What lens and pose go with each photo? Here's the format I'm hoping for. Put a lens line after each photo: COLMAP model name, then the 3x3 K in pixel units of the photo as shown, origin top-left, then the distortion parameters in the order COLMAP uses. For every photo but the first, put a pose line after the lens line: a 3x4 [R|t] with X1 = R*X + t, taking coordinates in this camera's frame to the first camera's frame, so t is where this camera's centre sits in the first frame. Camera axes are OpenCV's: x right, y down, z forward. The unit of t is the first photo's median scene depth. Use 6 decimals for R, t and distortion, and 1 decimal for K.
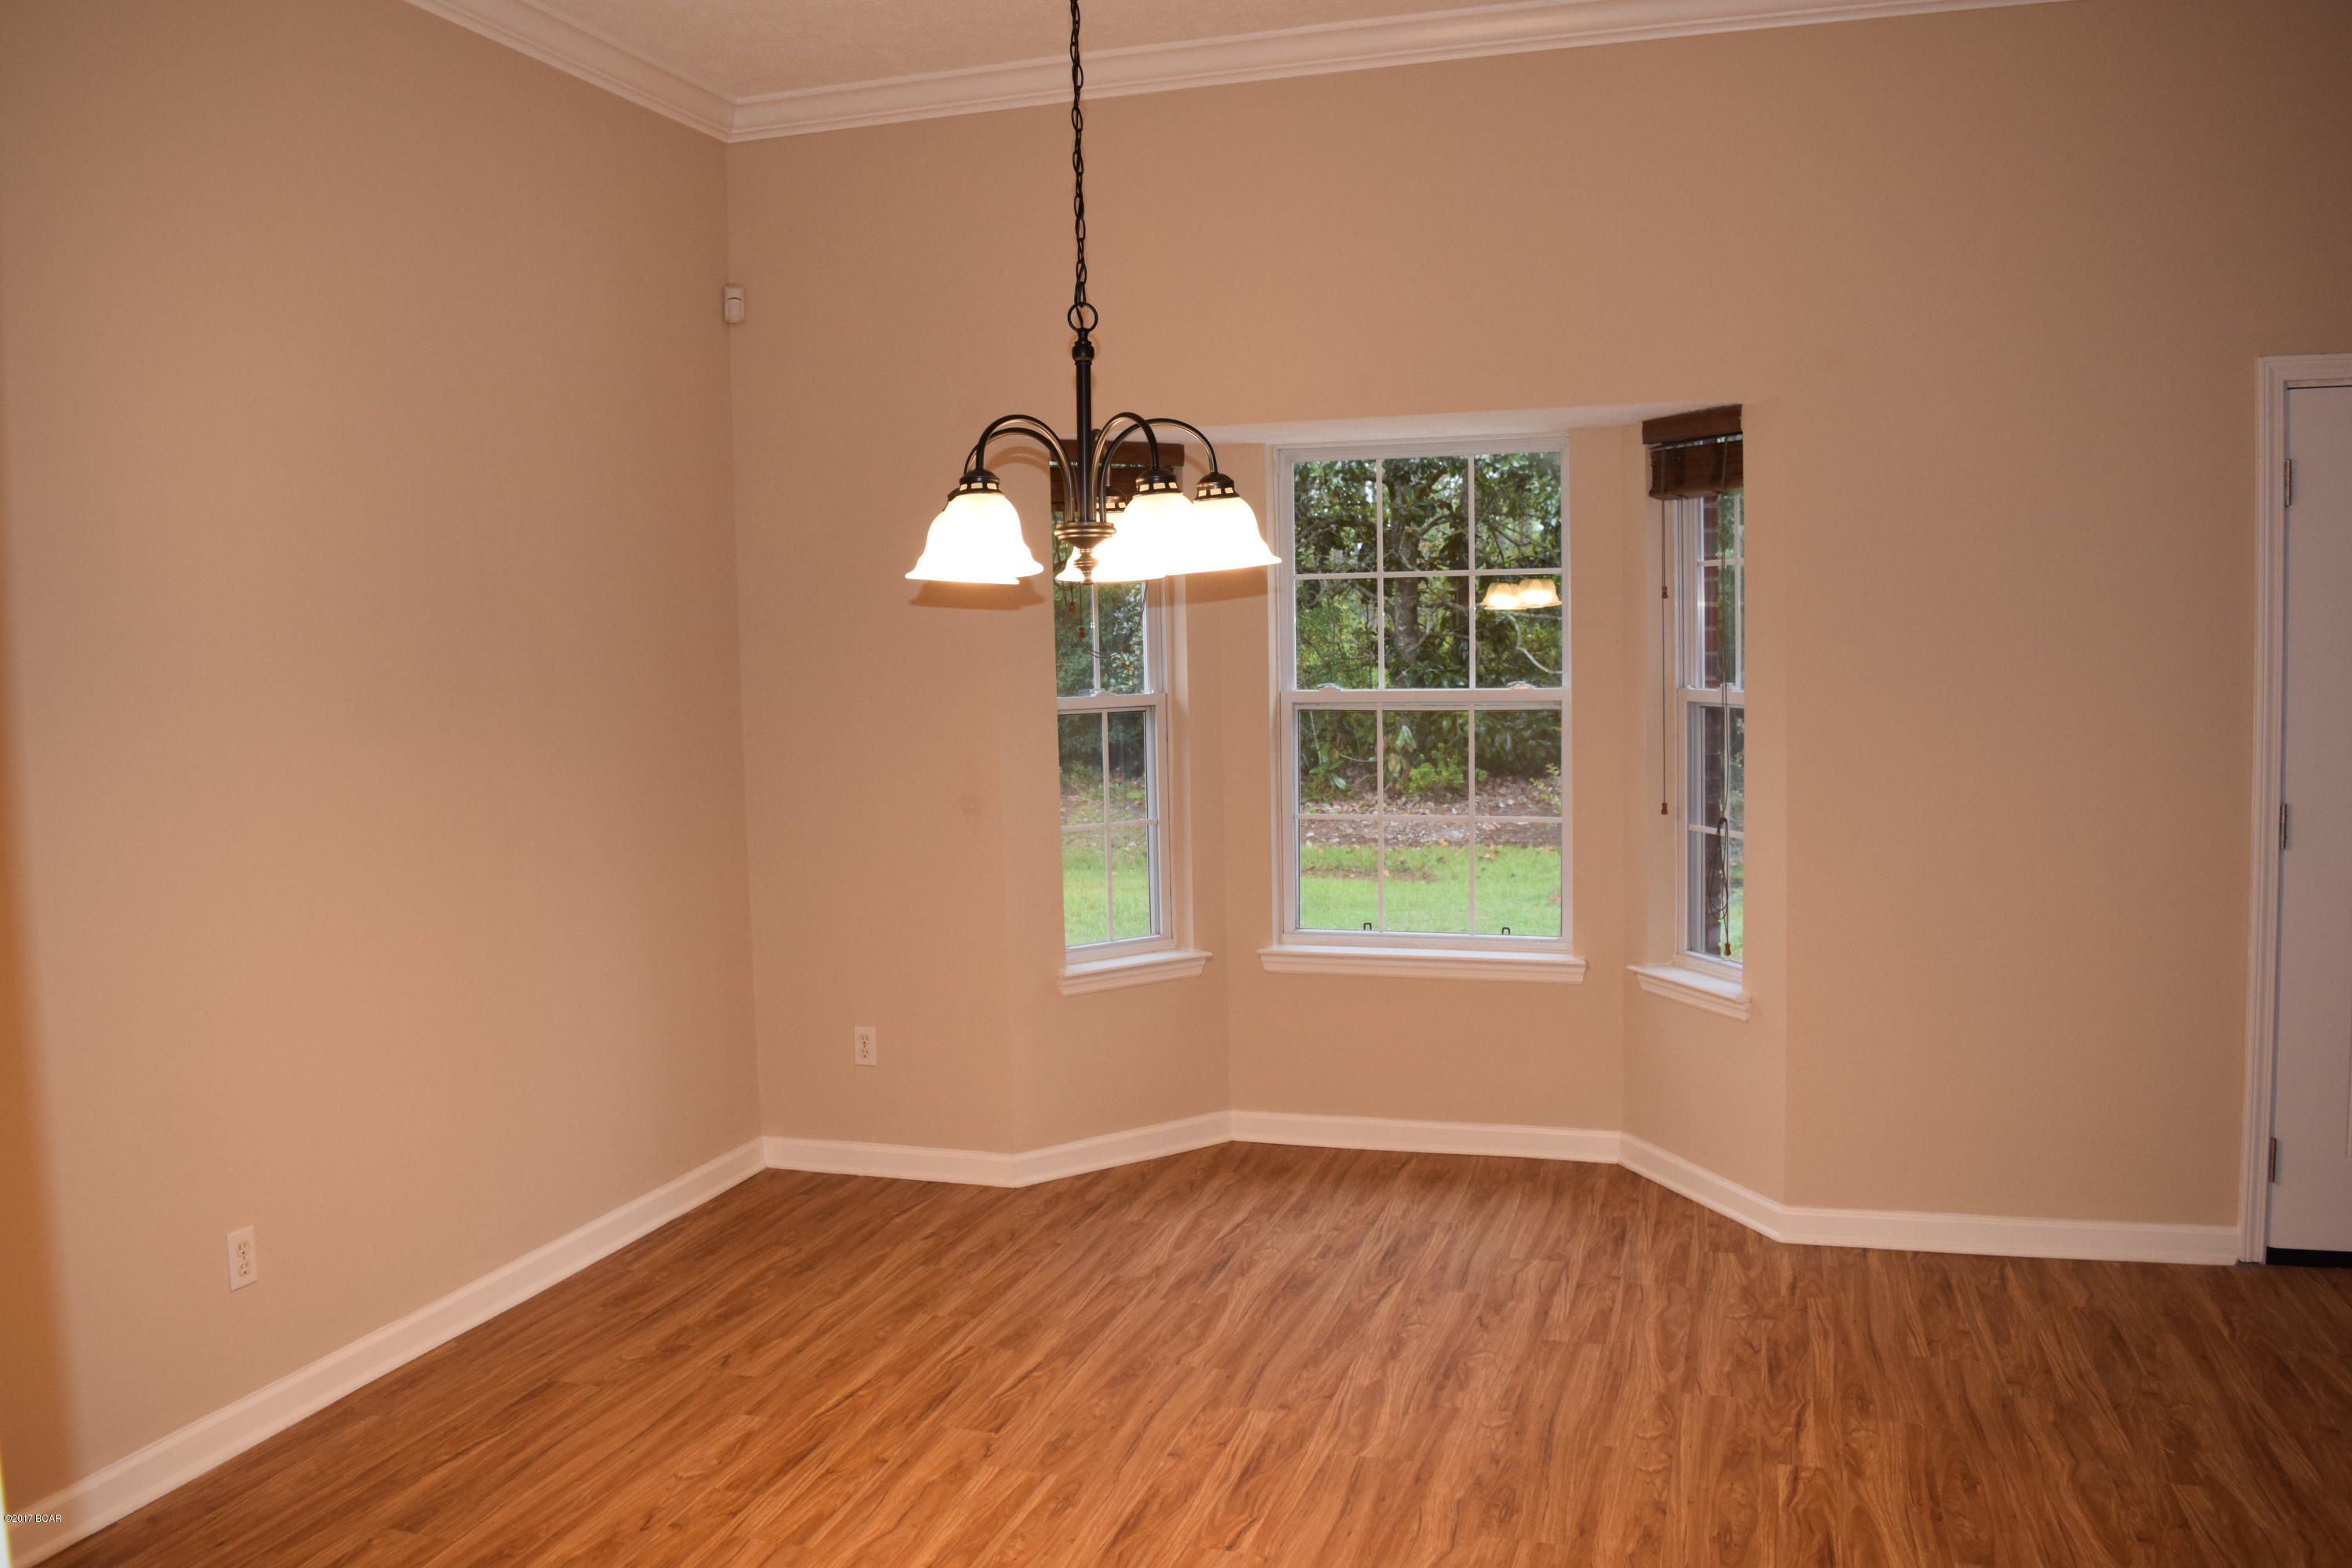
lens RADIAL K [[1857.4, 0, 1191.1], [0, 1857.4, 782.4], [0, 0, 1]] dist [-0.092139, 0.017253]
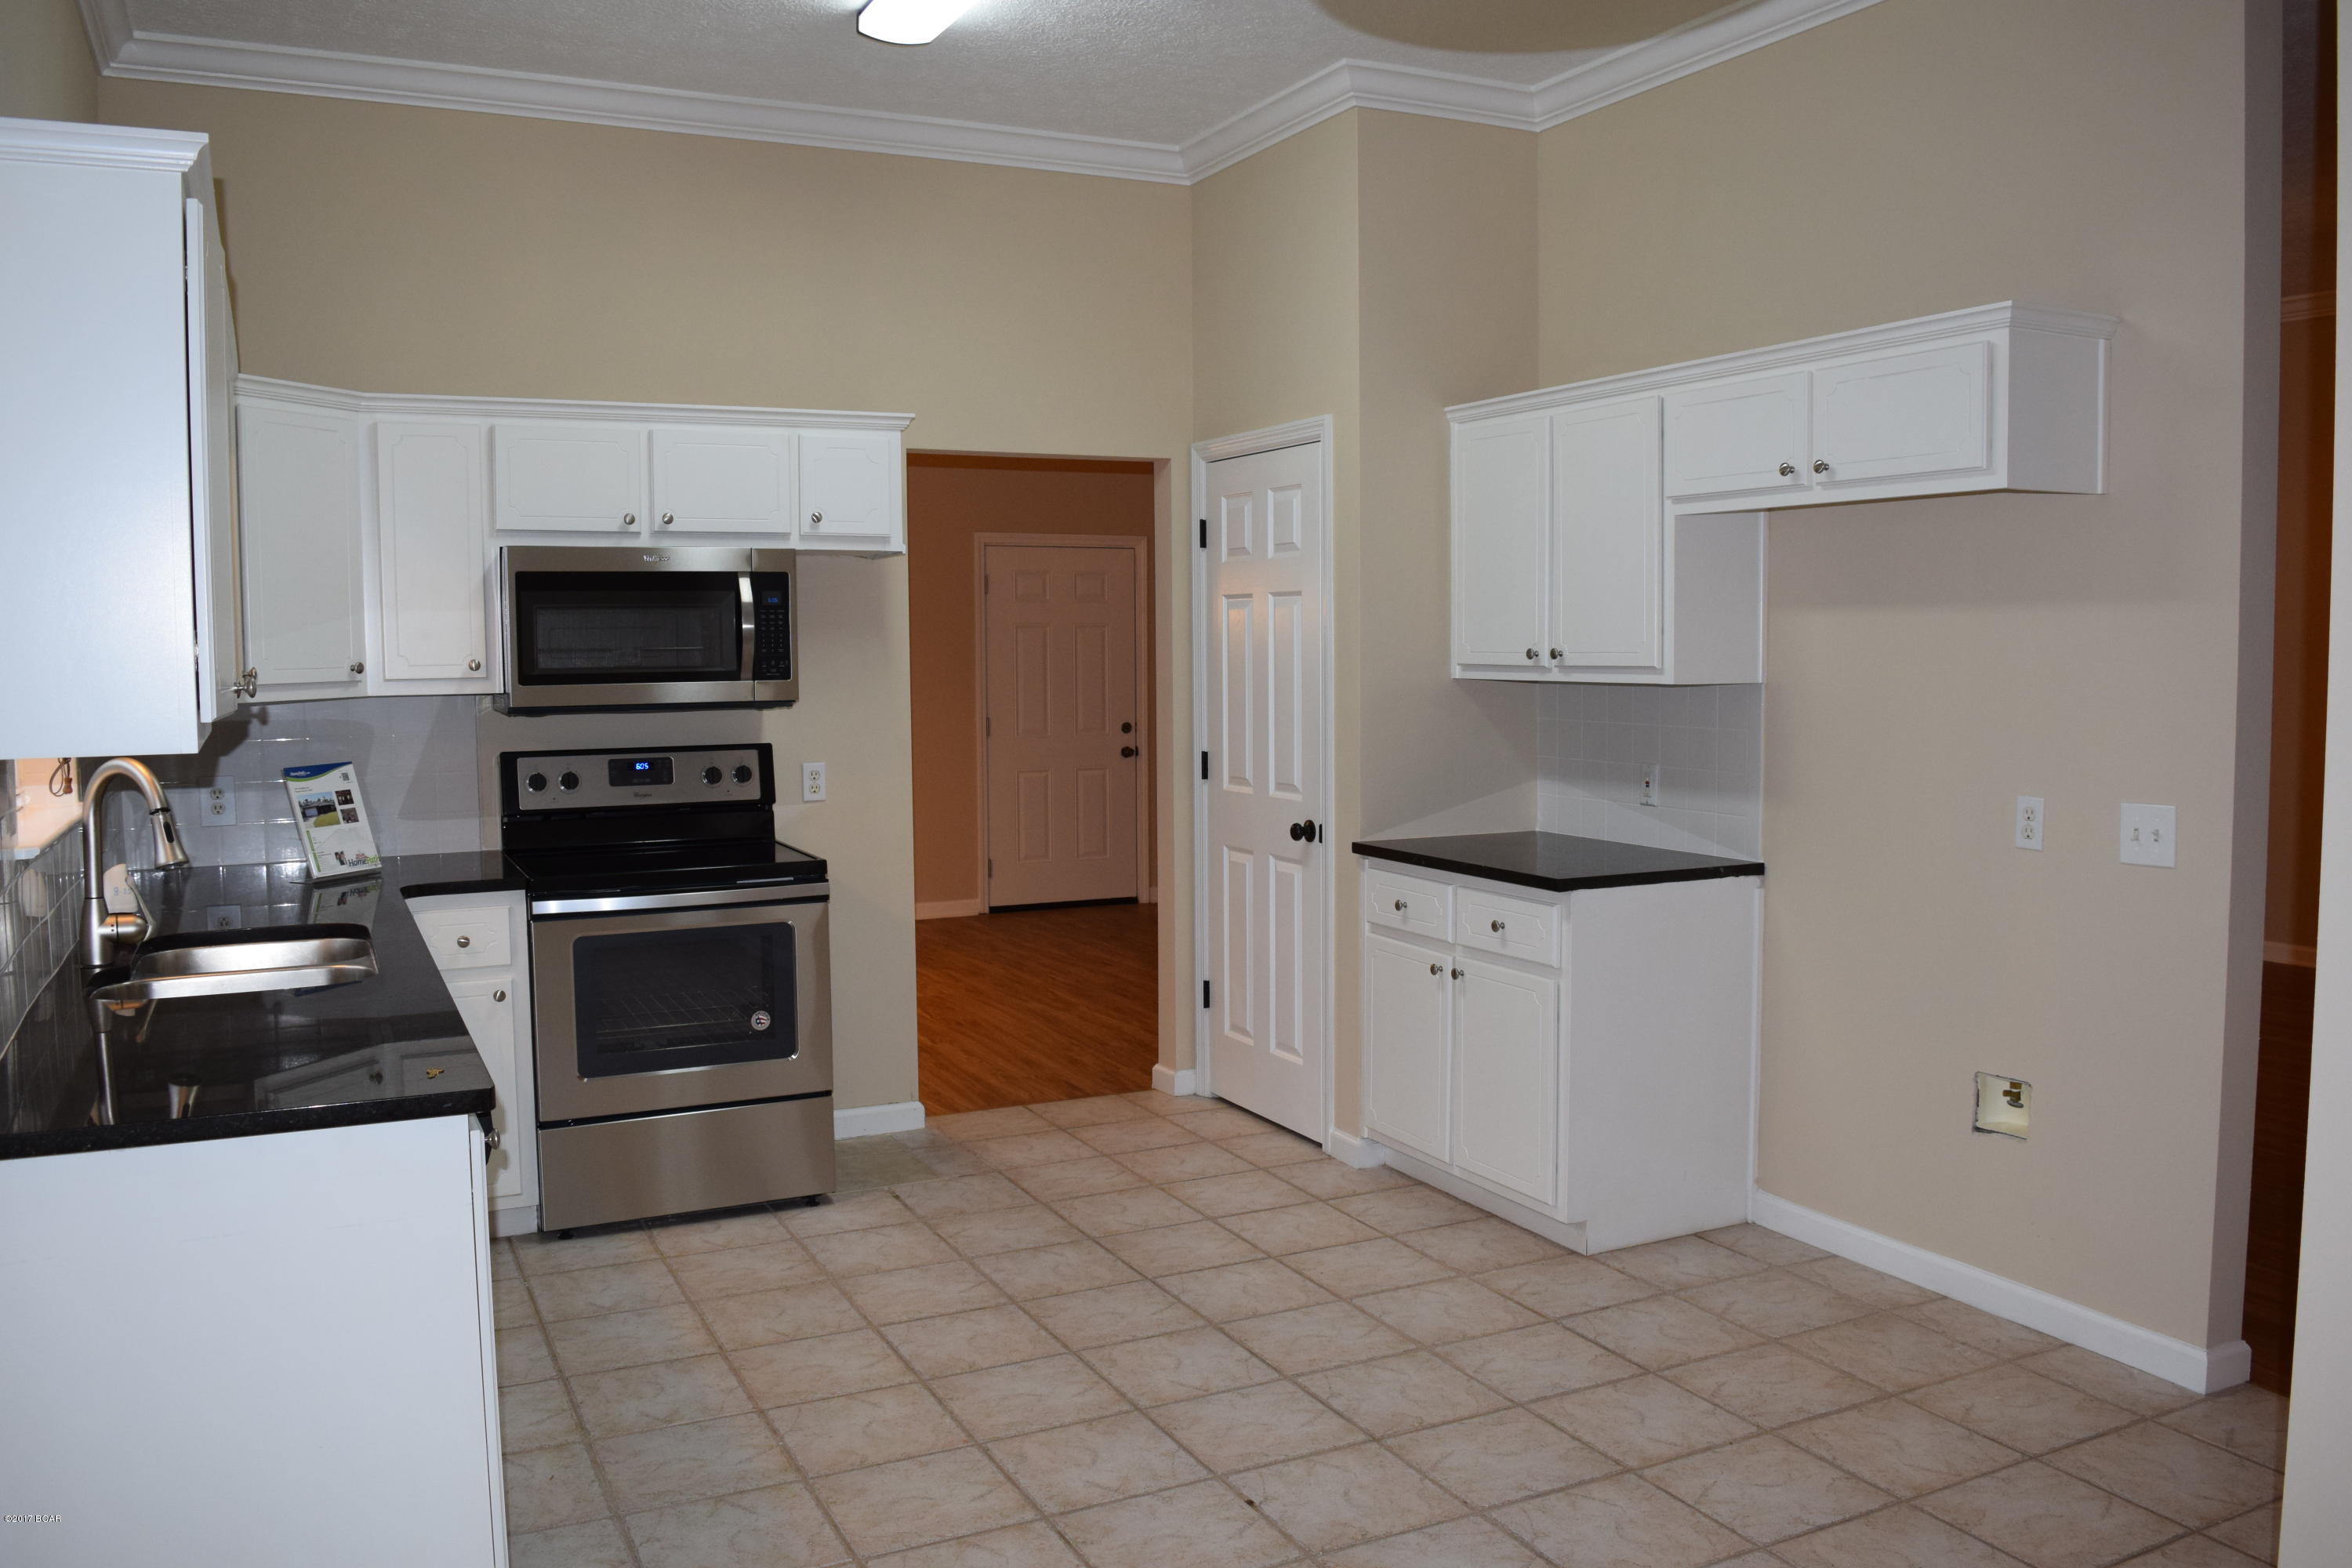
lens RADIAL K [[1857.4, 0, 1176.6], [0, 1857.4, 789.0], [0, 0, 1]] dist [-0.092139, 0.017253]
pose [[0.725171, -0.036035, 0.687625, -0.937999], [0.041833, 0.999091, 0.008241, 0.100194], [-0.687297, 0.022790, 0.726019, -0.992302]]
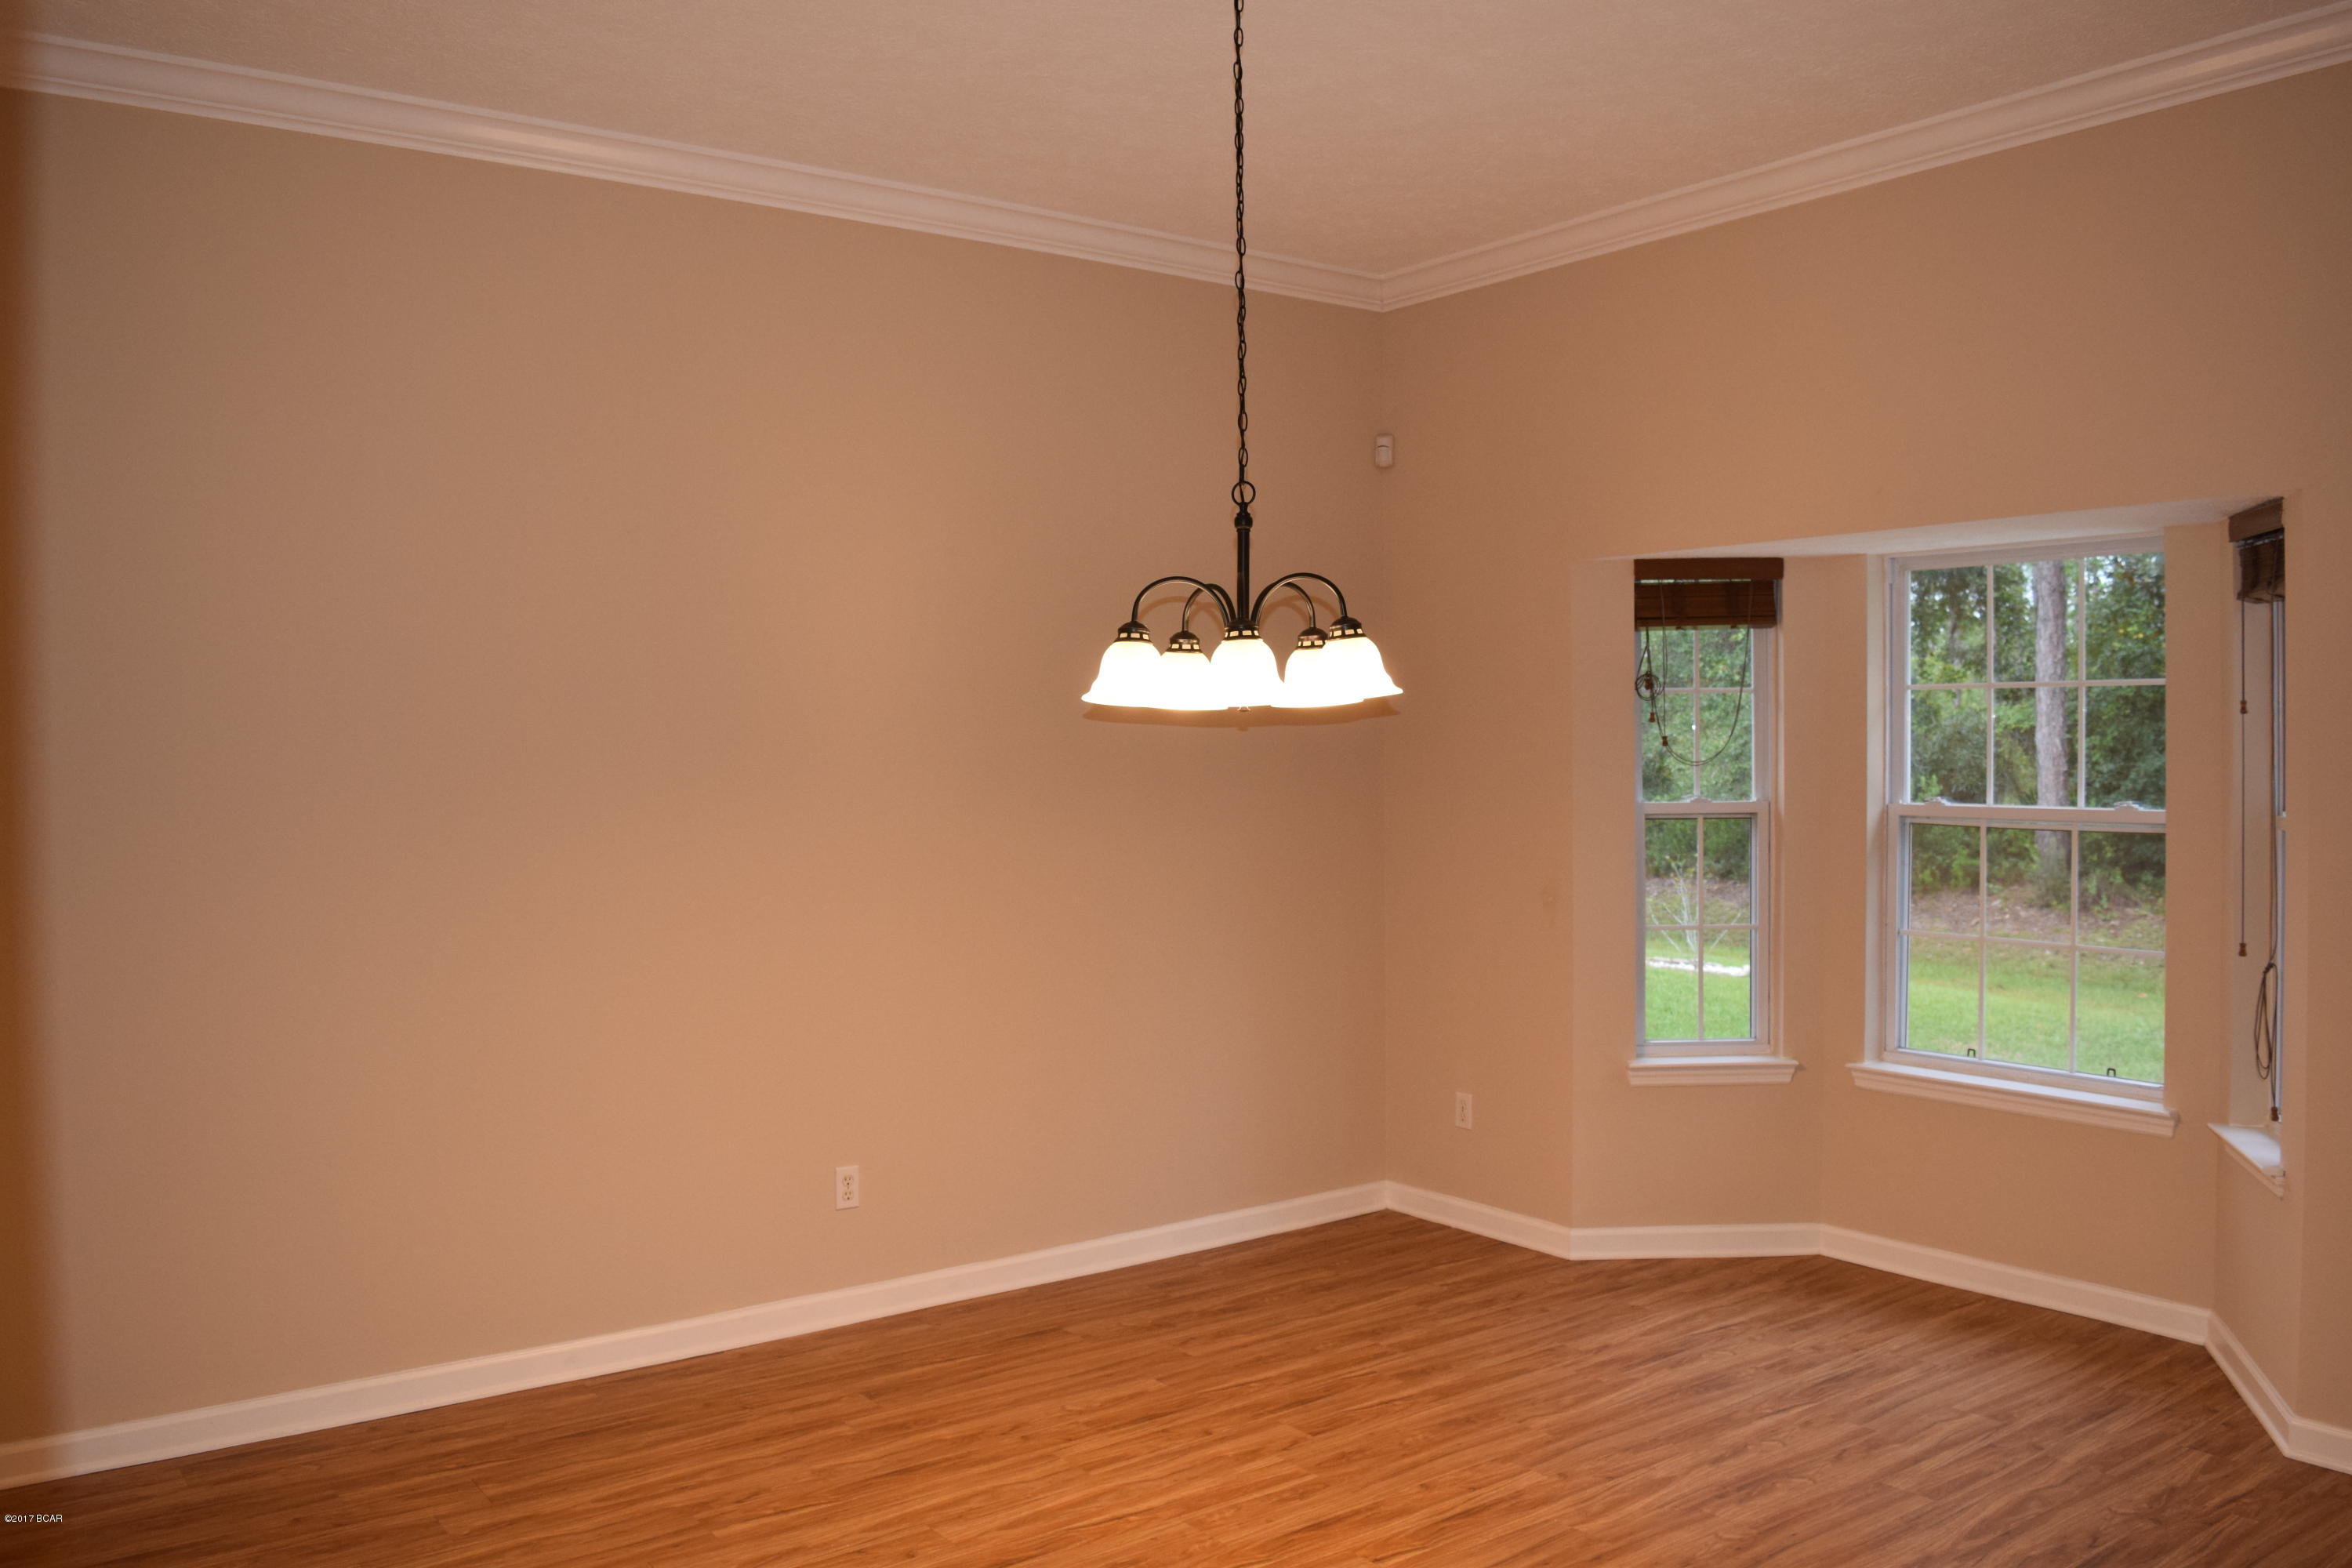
lens RADIAL K [[1857.4, 0, 1171.1], [0, 1857.4, 782.9], [0, 0, 1]] dist [-0.092139, 0.017253]
pose [[0.807960, 0.028232, -0.588560, 0.430838], [-0.055458, 0.998061, -0.028256, -0.015720], [0.586621, 0.055470, 0.807960, -0.007070]]
